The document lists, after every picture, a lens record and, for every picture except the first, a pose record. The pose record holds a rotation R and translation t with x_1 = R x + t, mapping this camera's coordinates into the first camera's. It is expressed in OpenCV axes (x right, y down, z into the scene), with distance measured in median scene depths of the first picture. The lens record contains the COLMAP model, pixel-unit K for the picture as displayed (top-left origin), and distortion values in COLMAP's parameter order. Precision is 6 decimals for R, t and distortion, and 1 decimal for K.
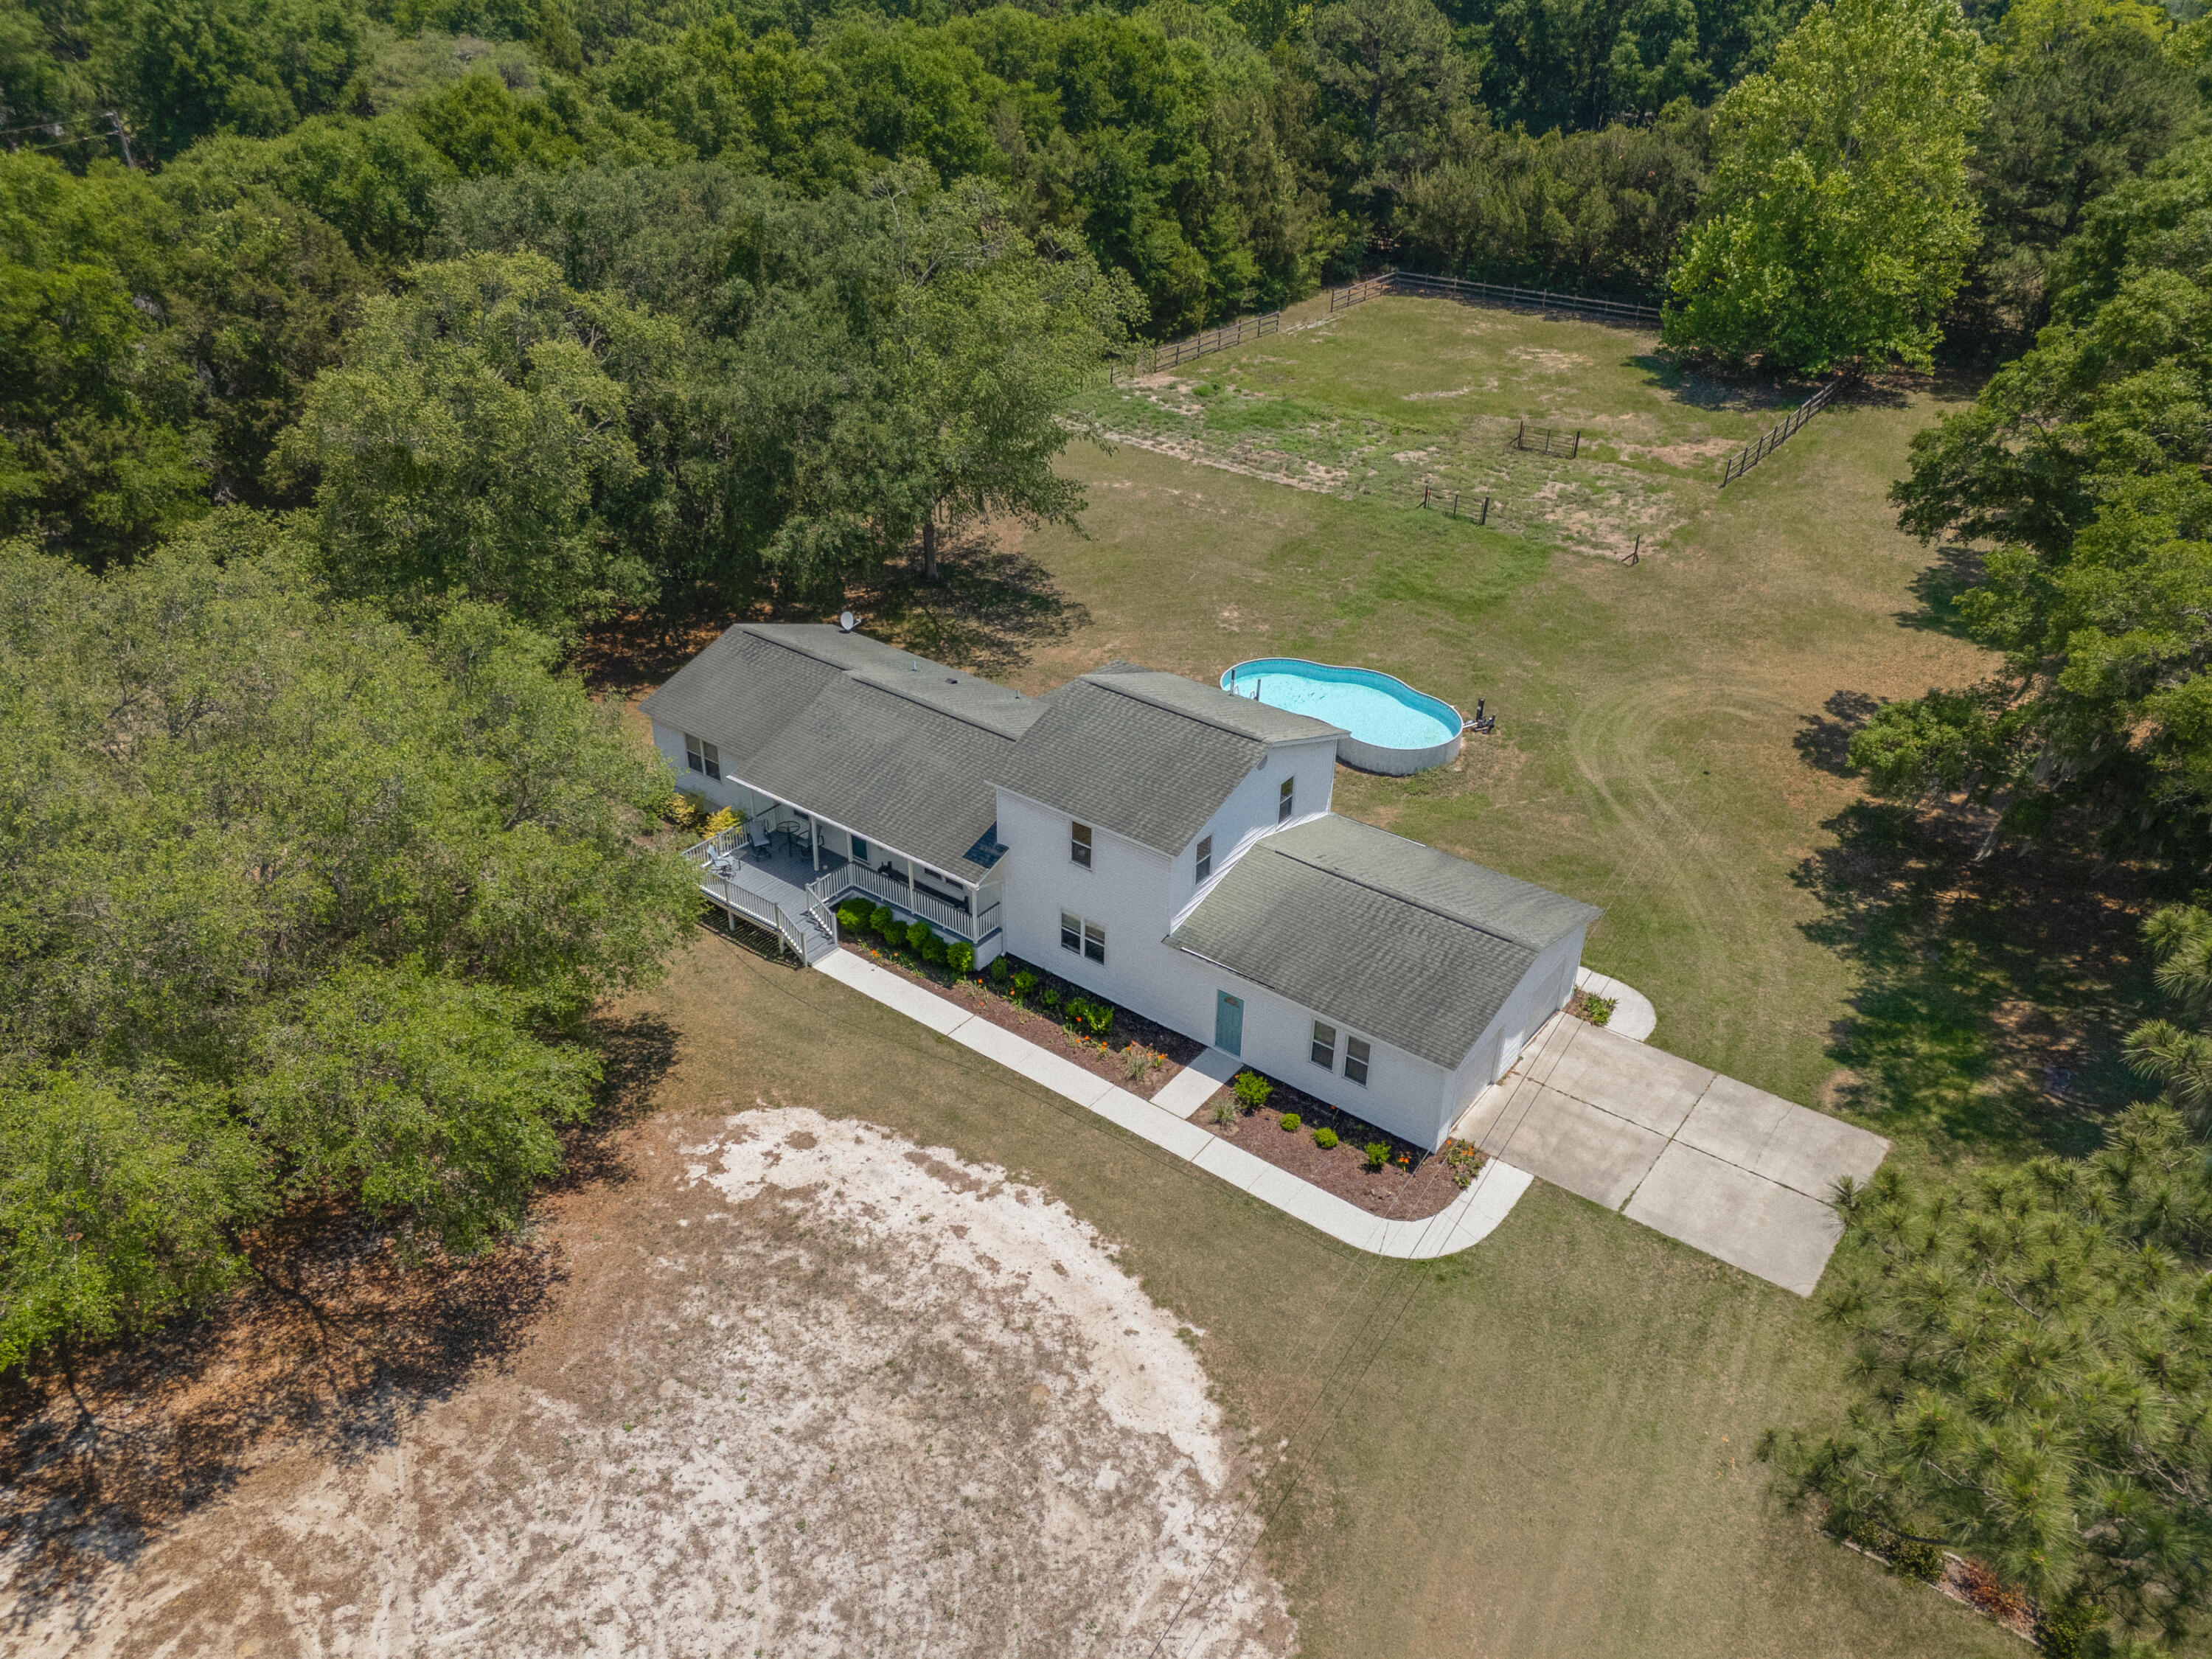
lens RADIAL K [[1623.1, 0, 1104.4], [0, 1623.1, 819.5], [0, 0, 1]] dist [0.076854, -0.067713]
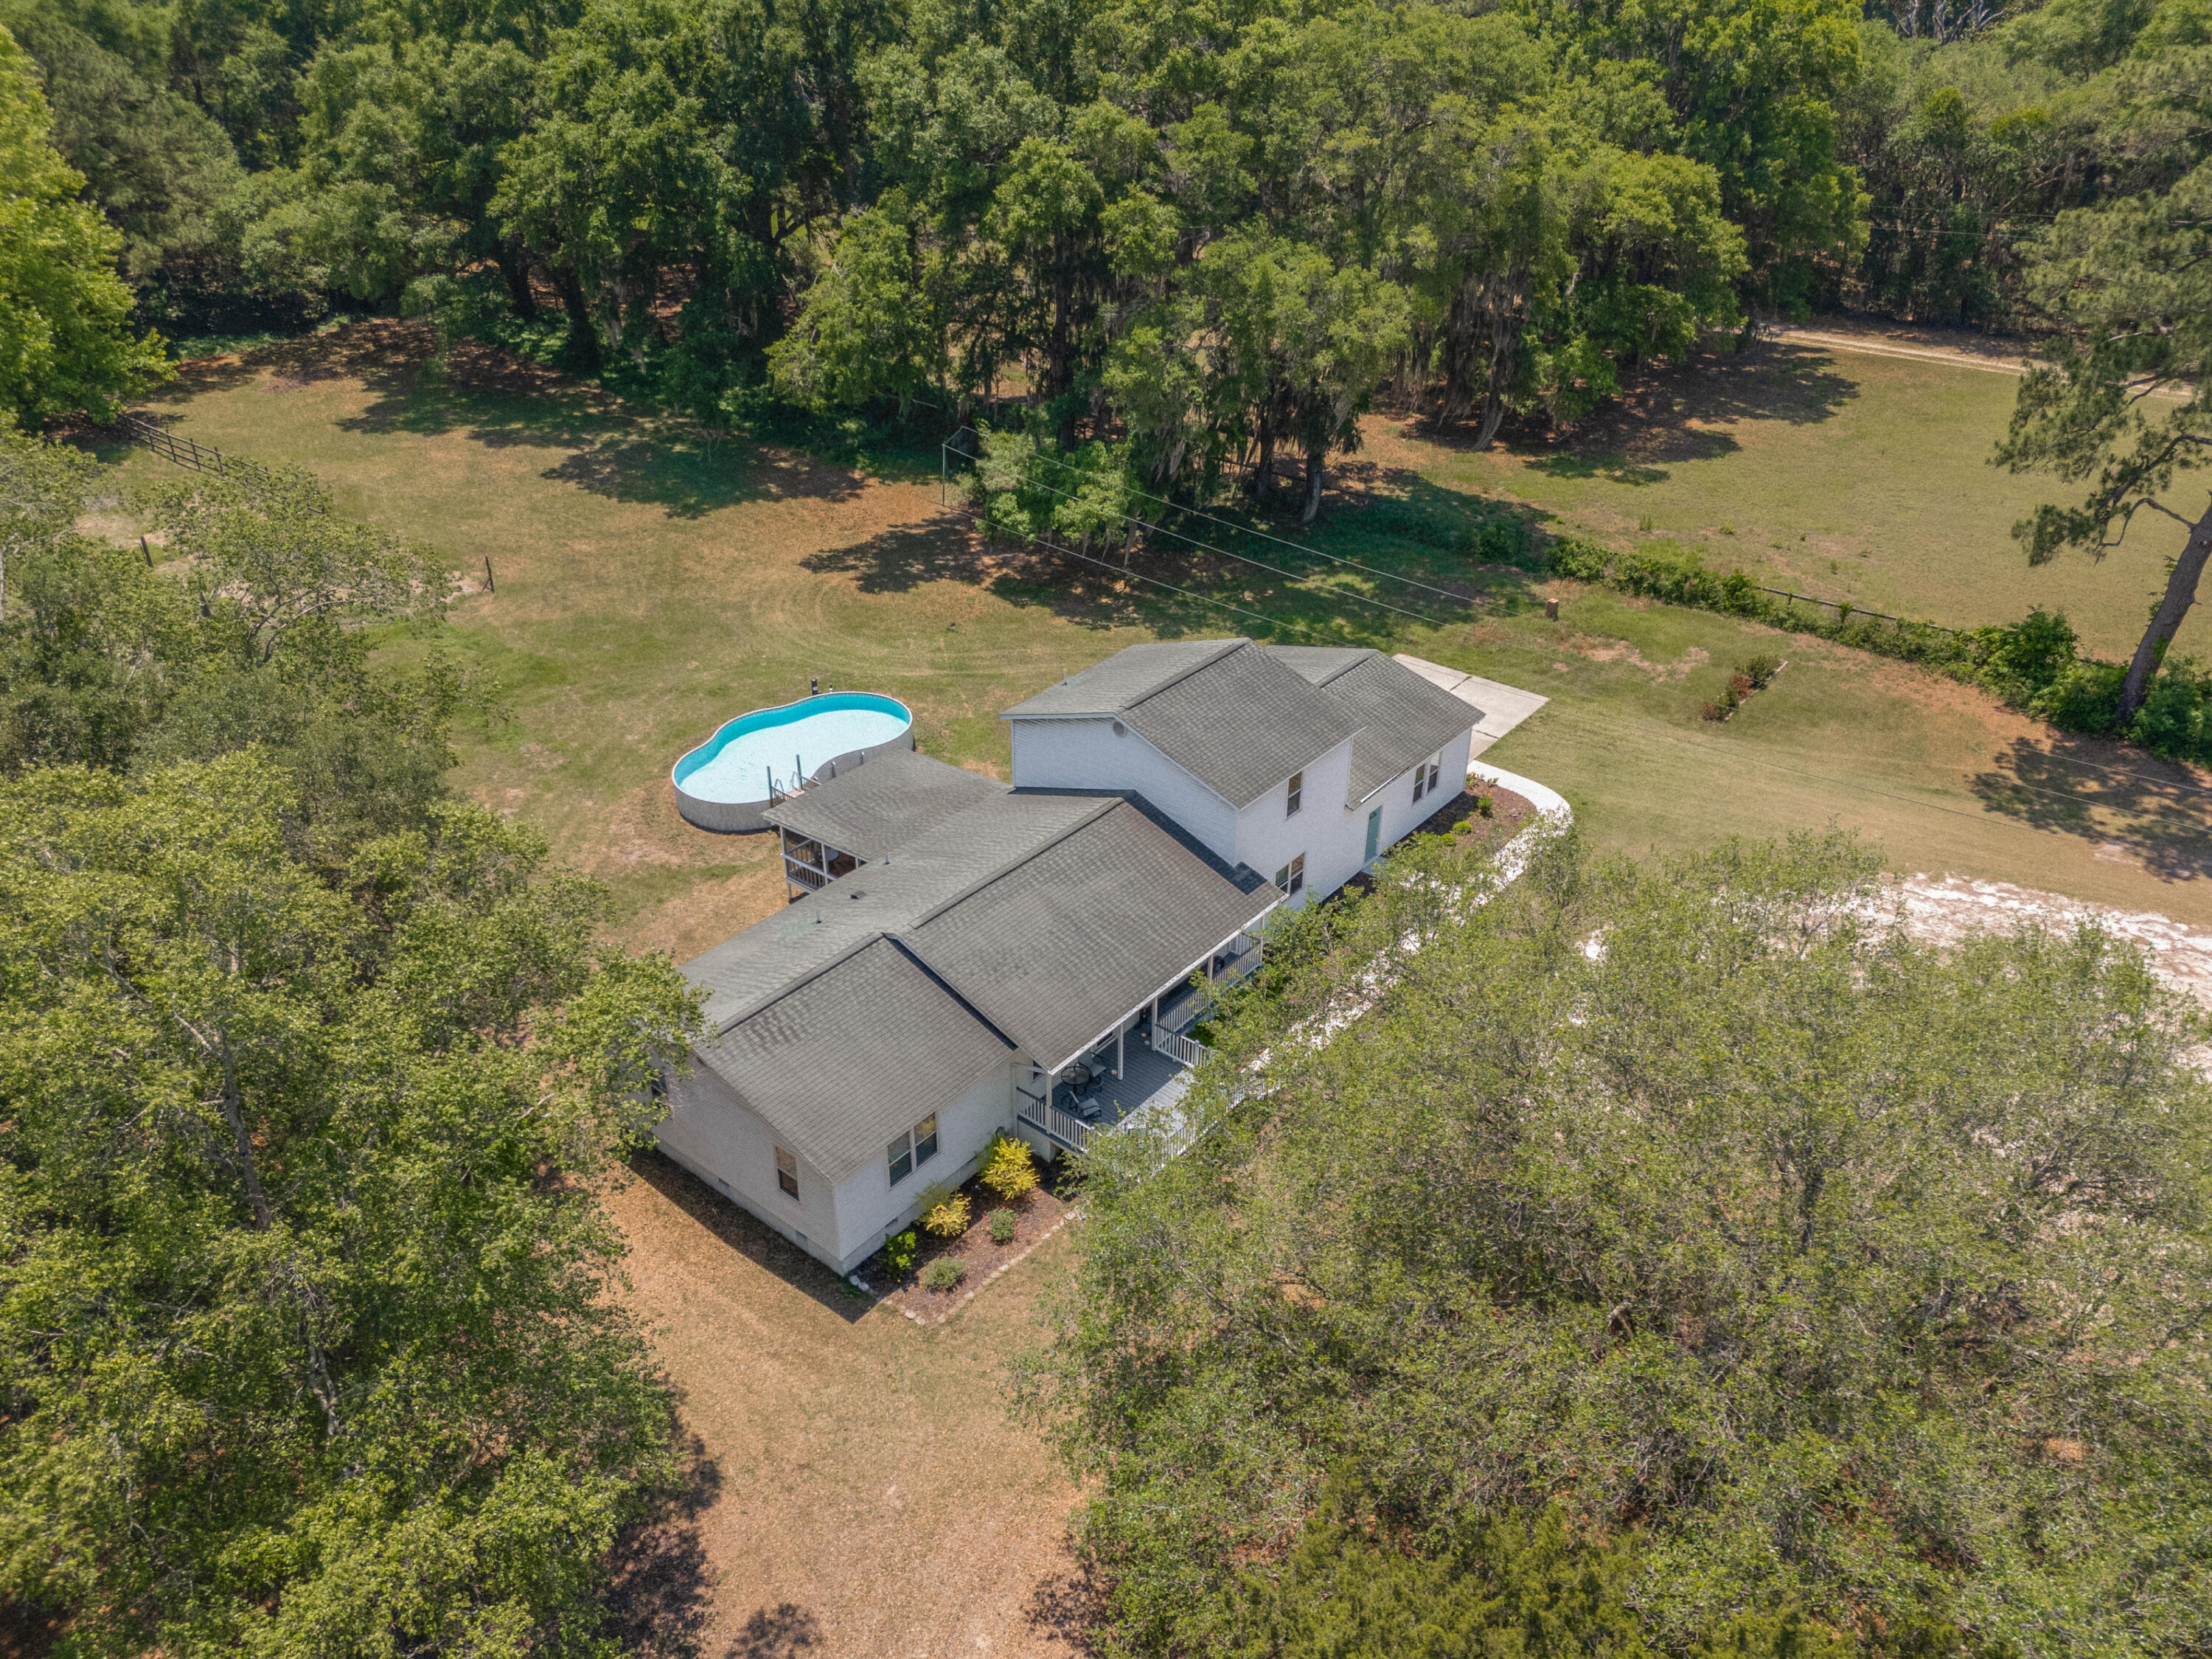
lens RADIAL K [[1623.1, 0, 1112.1], [0, 1623.1, 851.5], [0, 0, 1]] dist [0.076854, -0.067713]
pose [[0.028486, -0.528661, 0.848355, -1.005422], [0.495457, 0.744578, 0.447355, -0.522607], [-0.868165, 0.407580, 0.283139, 0.874431]]
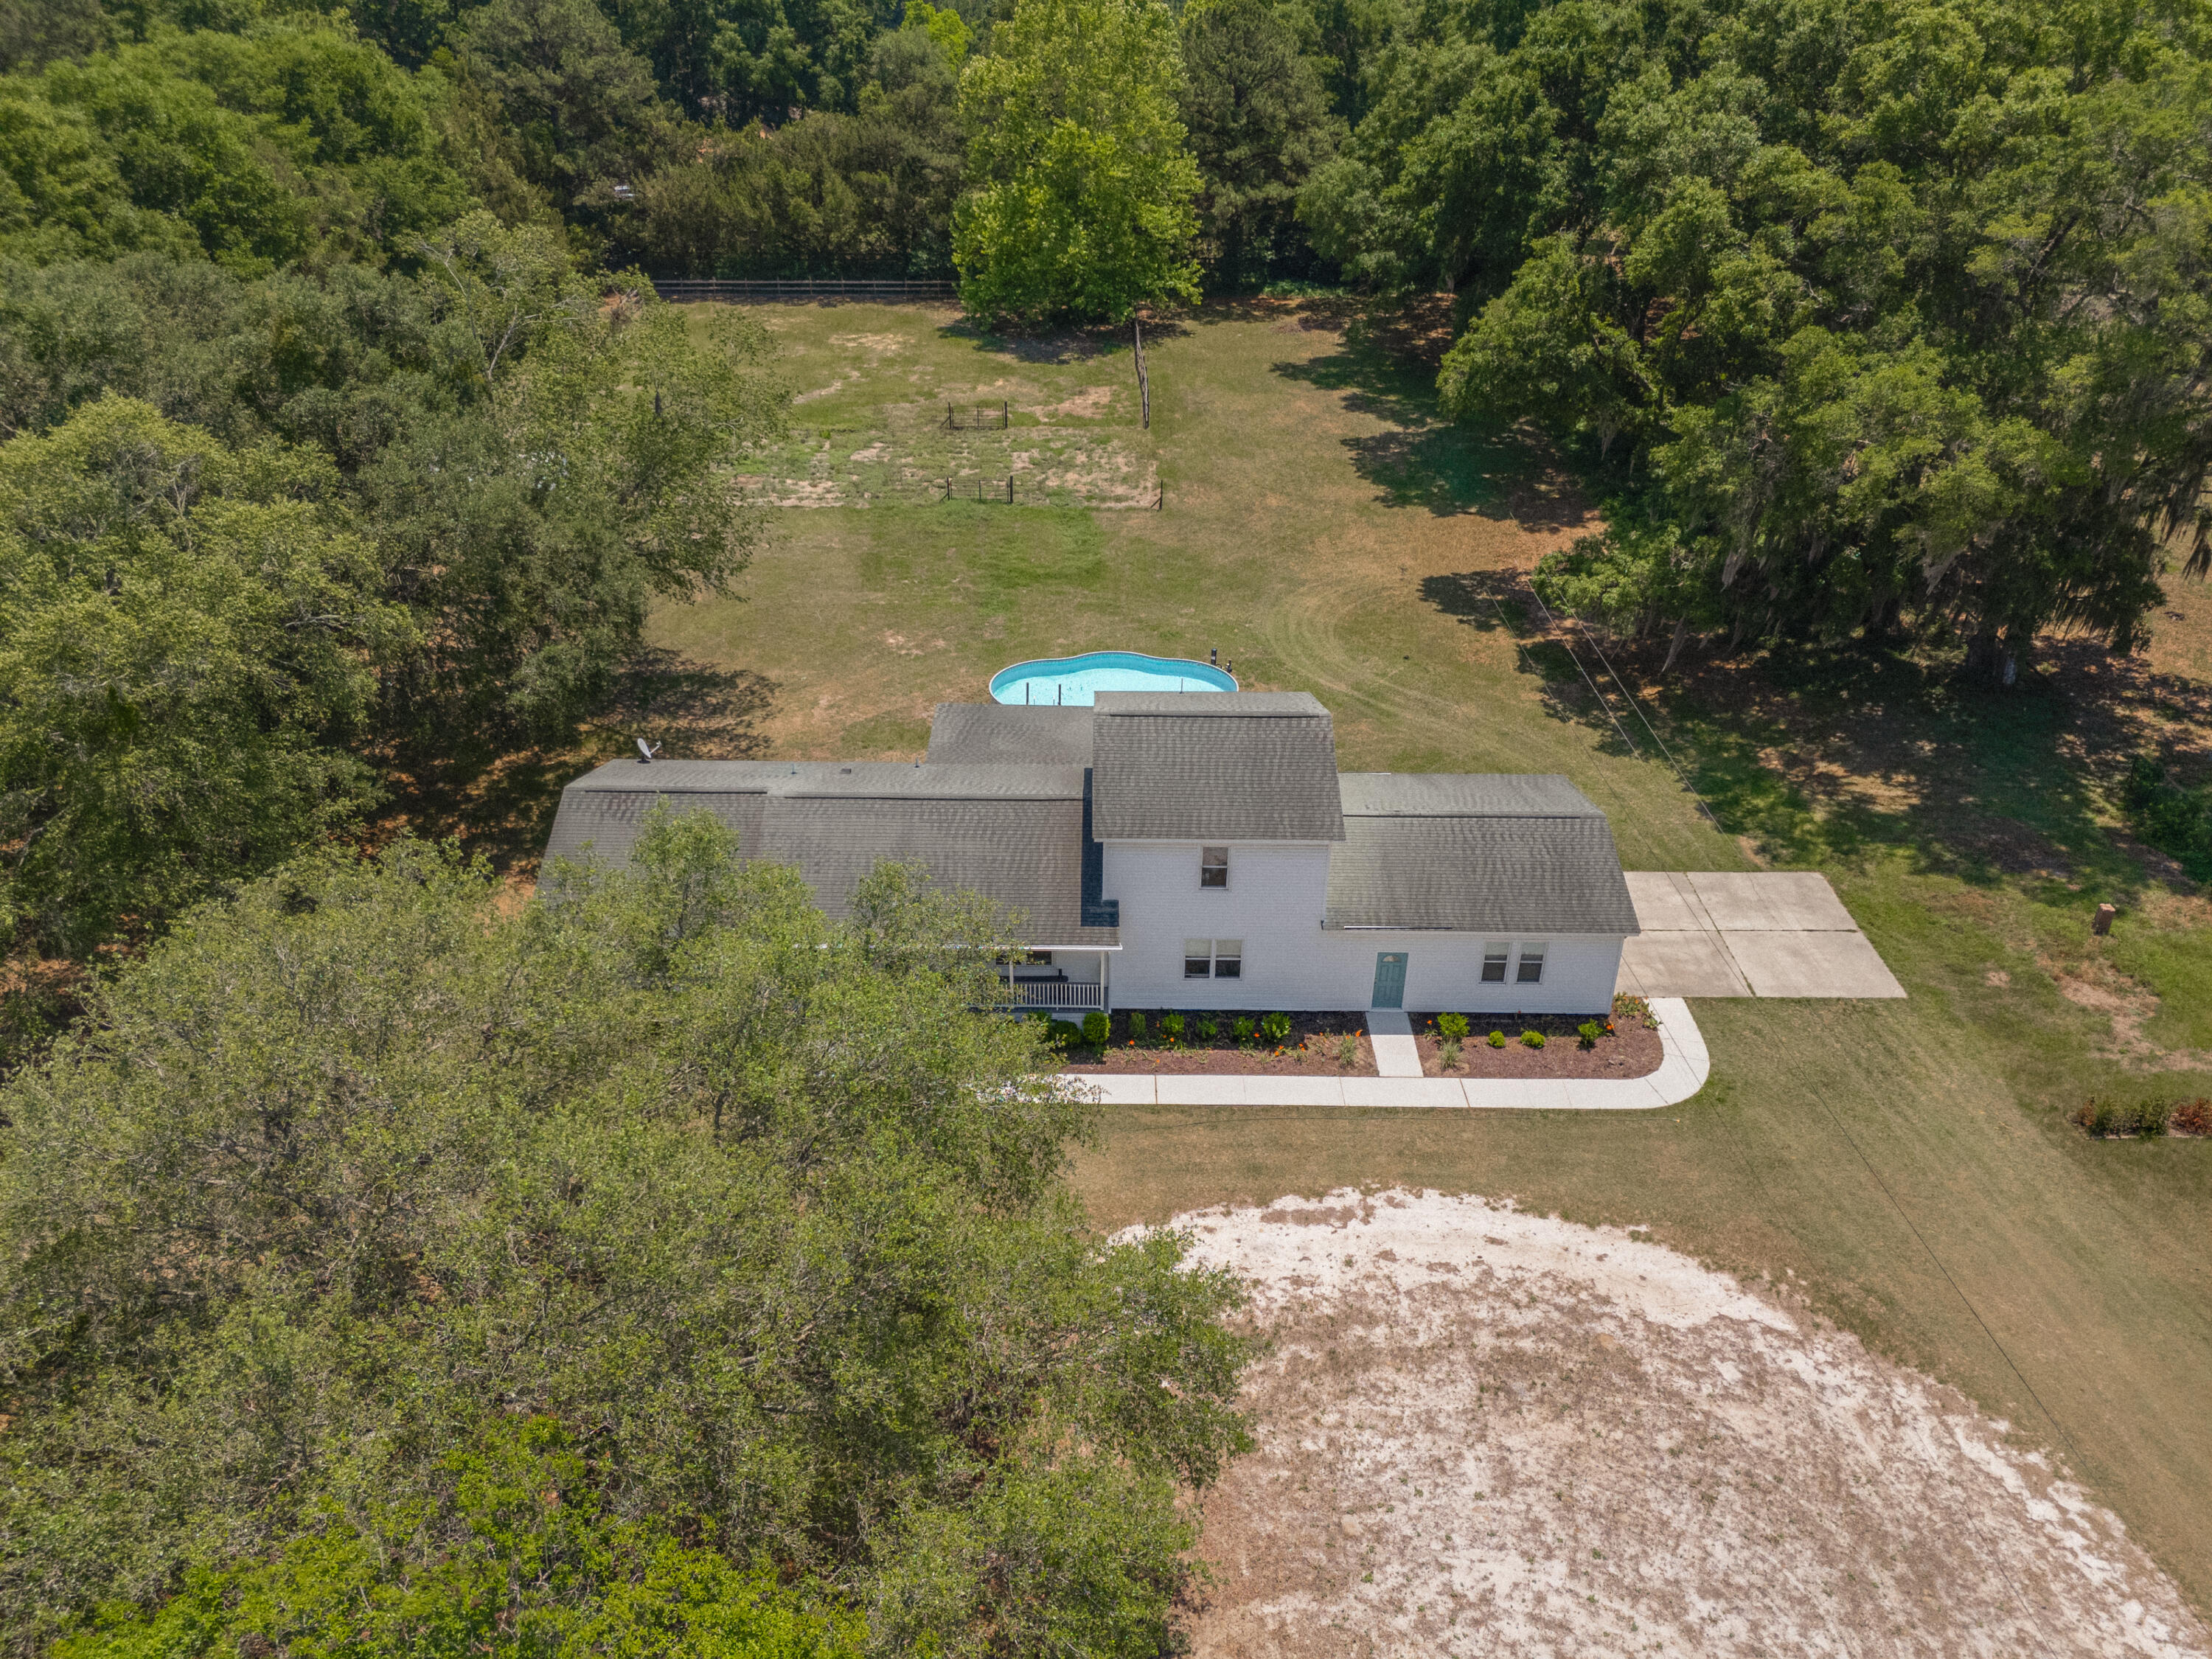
lens RADIAL K [[1623.1, 0, 1105.7], [0, 1623.1, 828.2], [0, 0, 1]] dist [0.076854, -0.067713]
pose [[0.796022, -0.314999, 0.516841, -0.609172], [0.308632, 0.945795, 0.101088, -0.136222], [-0.520668, 0.079046, 0.850092, 0.207847]]
